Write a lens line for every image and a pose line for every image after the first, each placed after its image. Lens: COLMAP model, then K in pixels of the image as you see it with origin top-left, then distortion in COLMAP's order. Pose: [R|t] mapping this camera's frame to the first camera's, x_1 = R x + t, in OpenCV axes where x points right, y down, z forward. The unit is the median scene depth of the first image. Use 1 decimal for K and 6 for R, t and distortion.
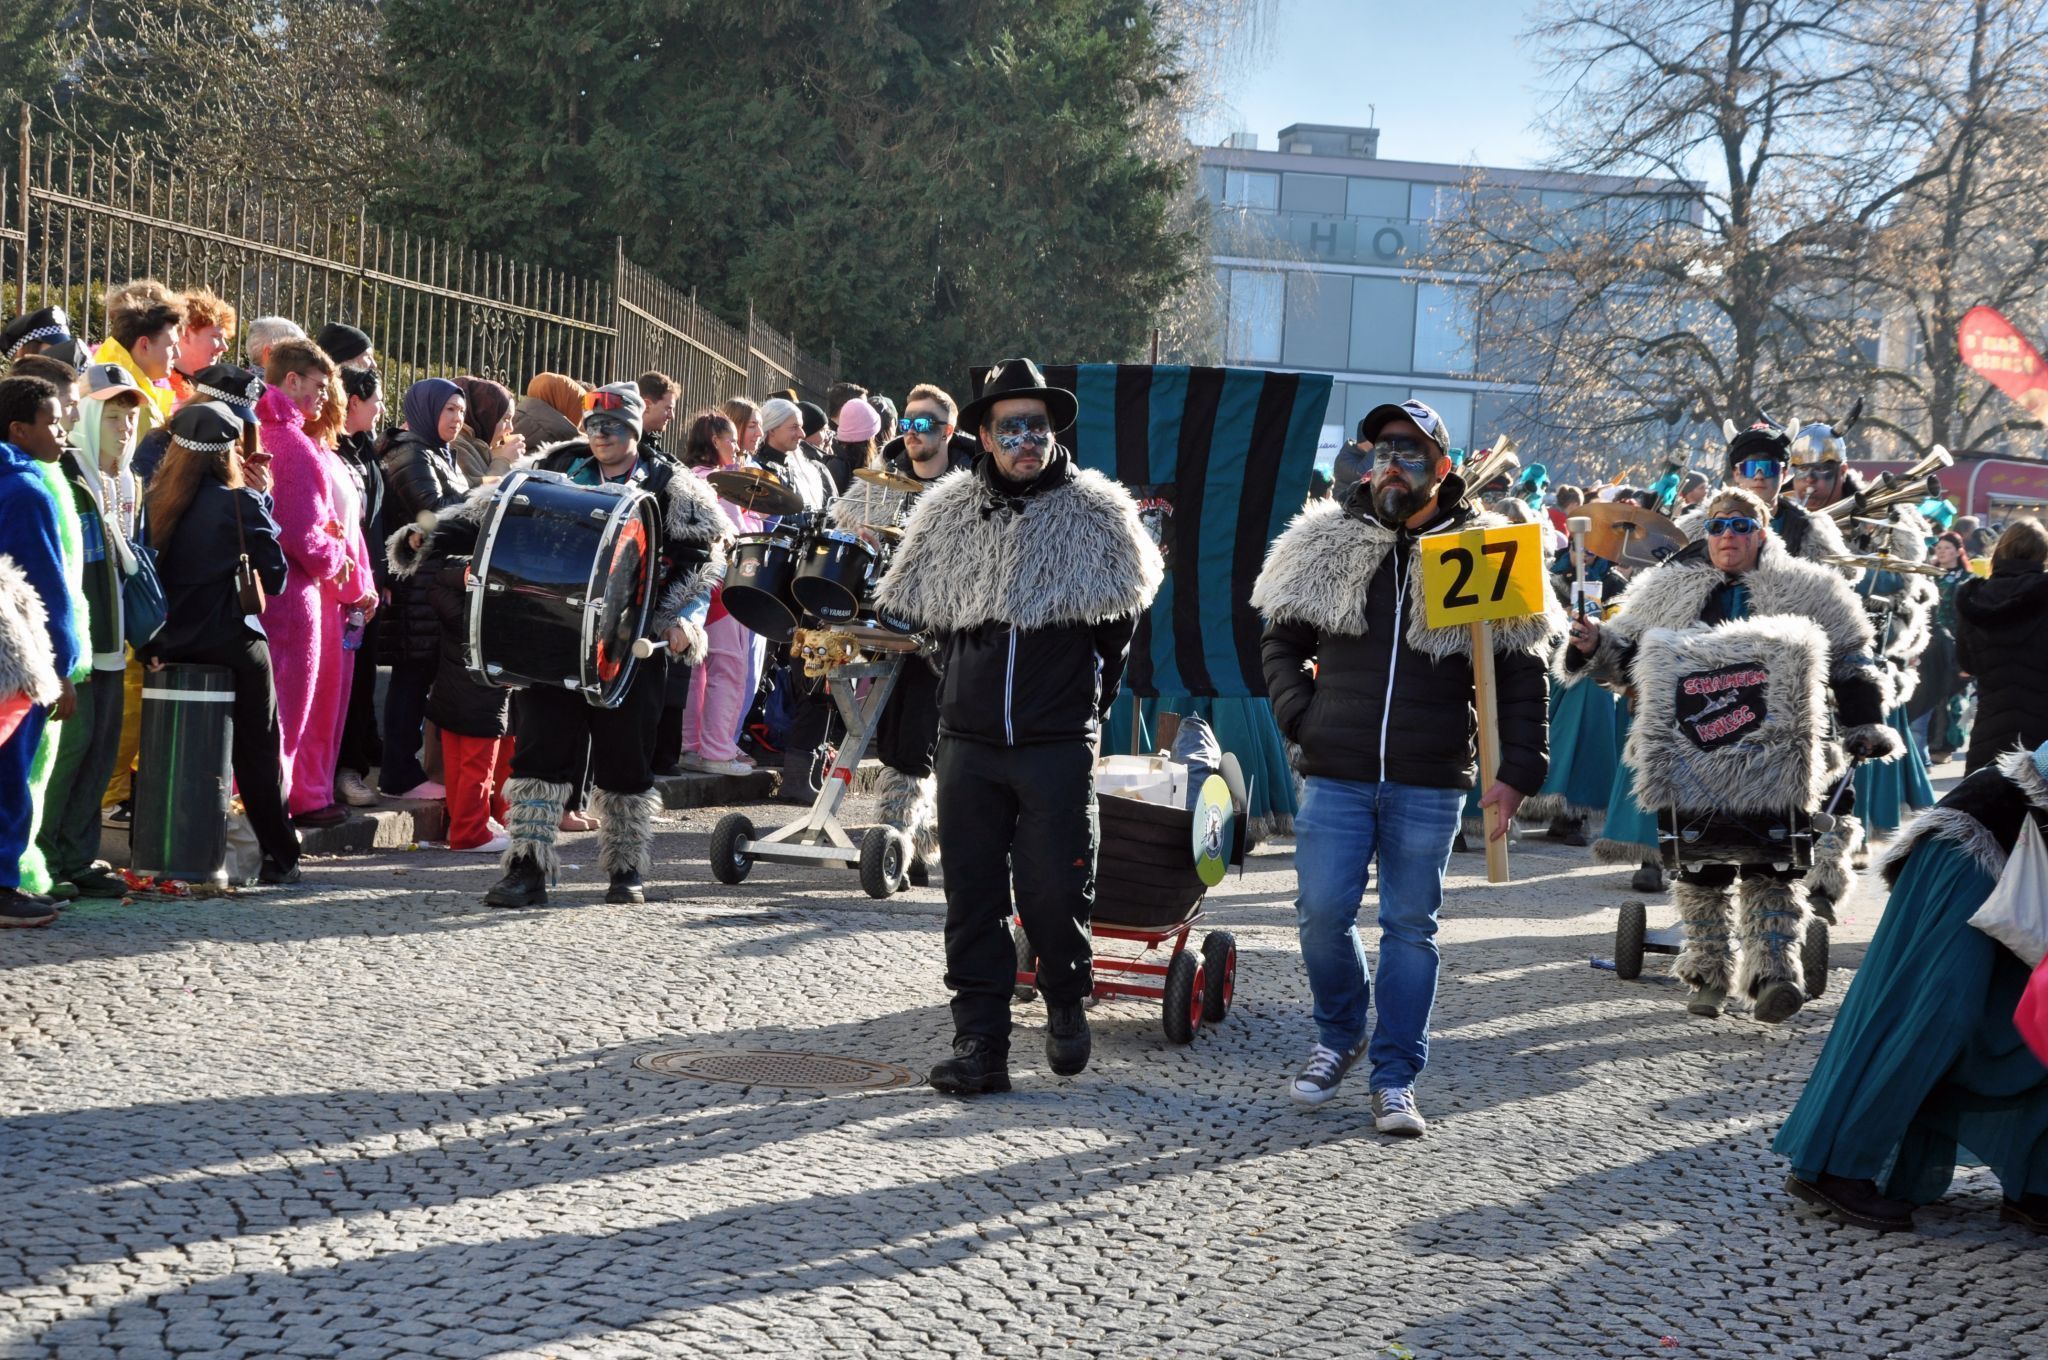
lens RADIAL K [[3995.1, 0, 1096.1], [0, 3995.1, 685.9], [0, 0, 1]] dist [0.322566, 0.335653]
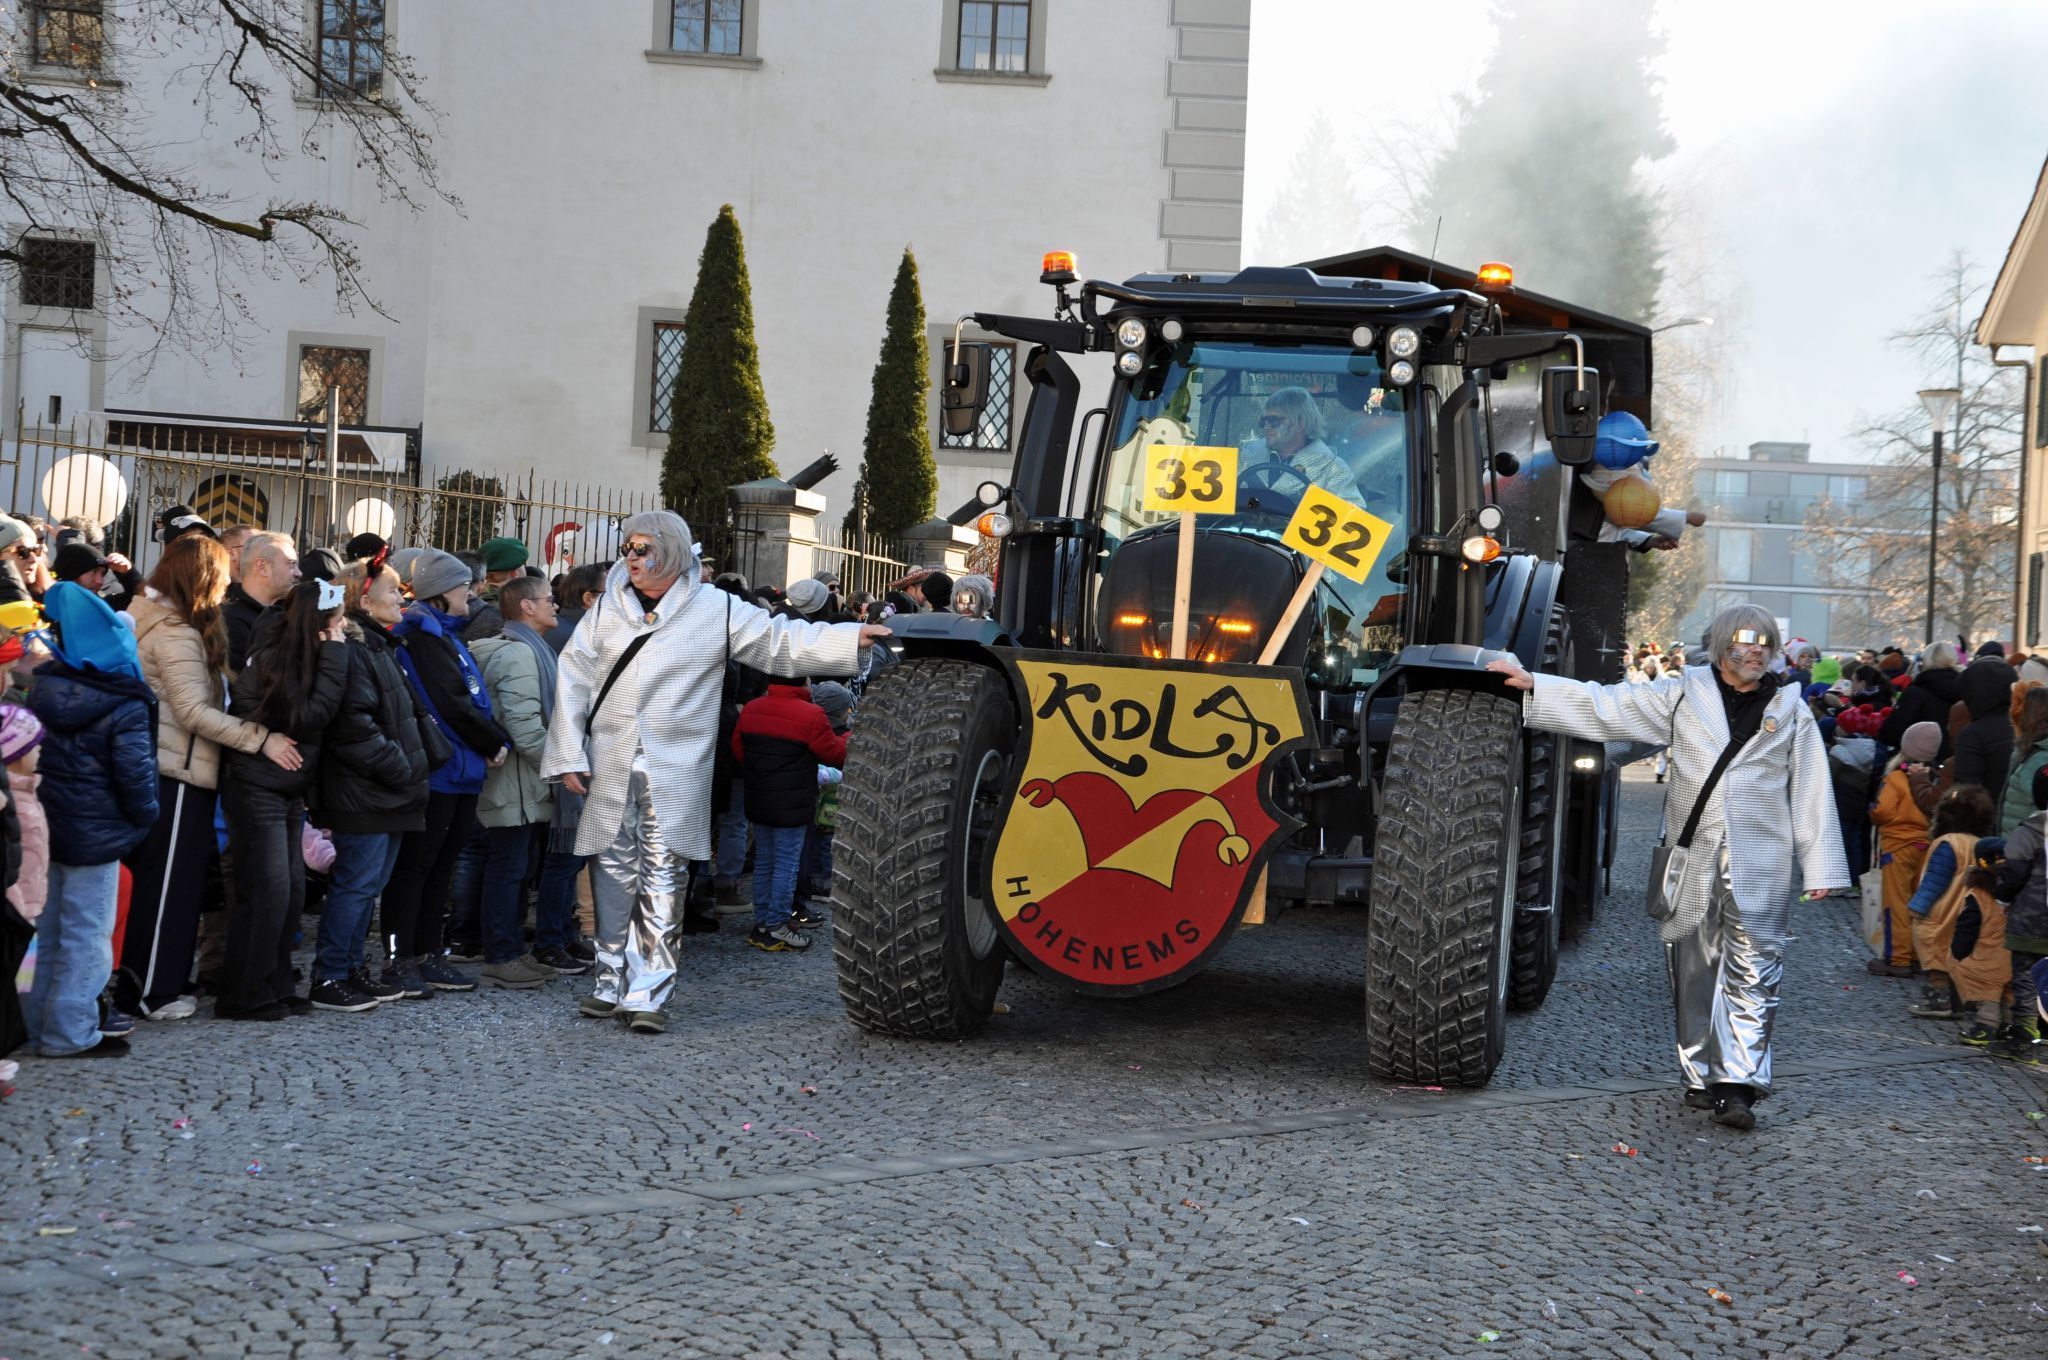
lens RADIAL K [[3564.0, 0, 1067.2], [0, 3564.0, 664.3], [0, 0, 1]] dist [0.197795, 0.735758]
pose [[0.985312, -0.011895, -0.170351, 0.019726], [0.004067, 0.998923, -0.046225, 0.024175], [0.170717, 0.044853, 0.984299, -0.559767]]
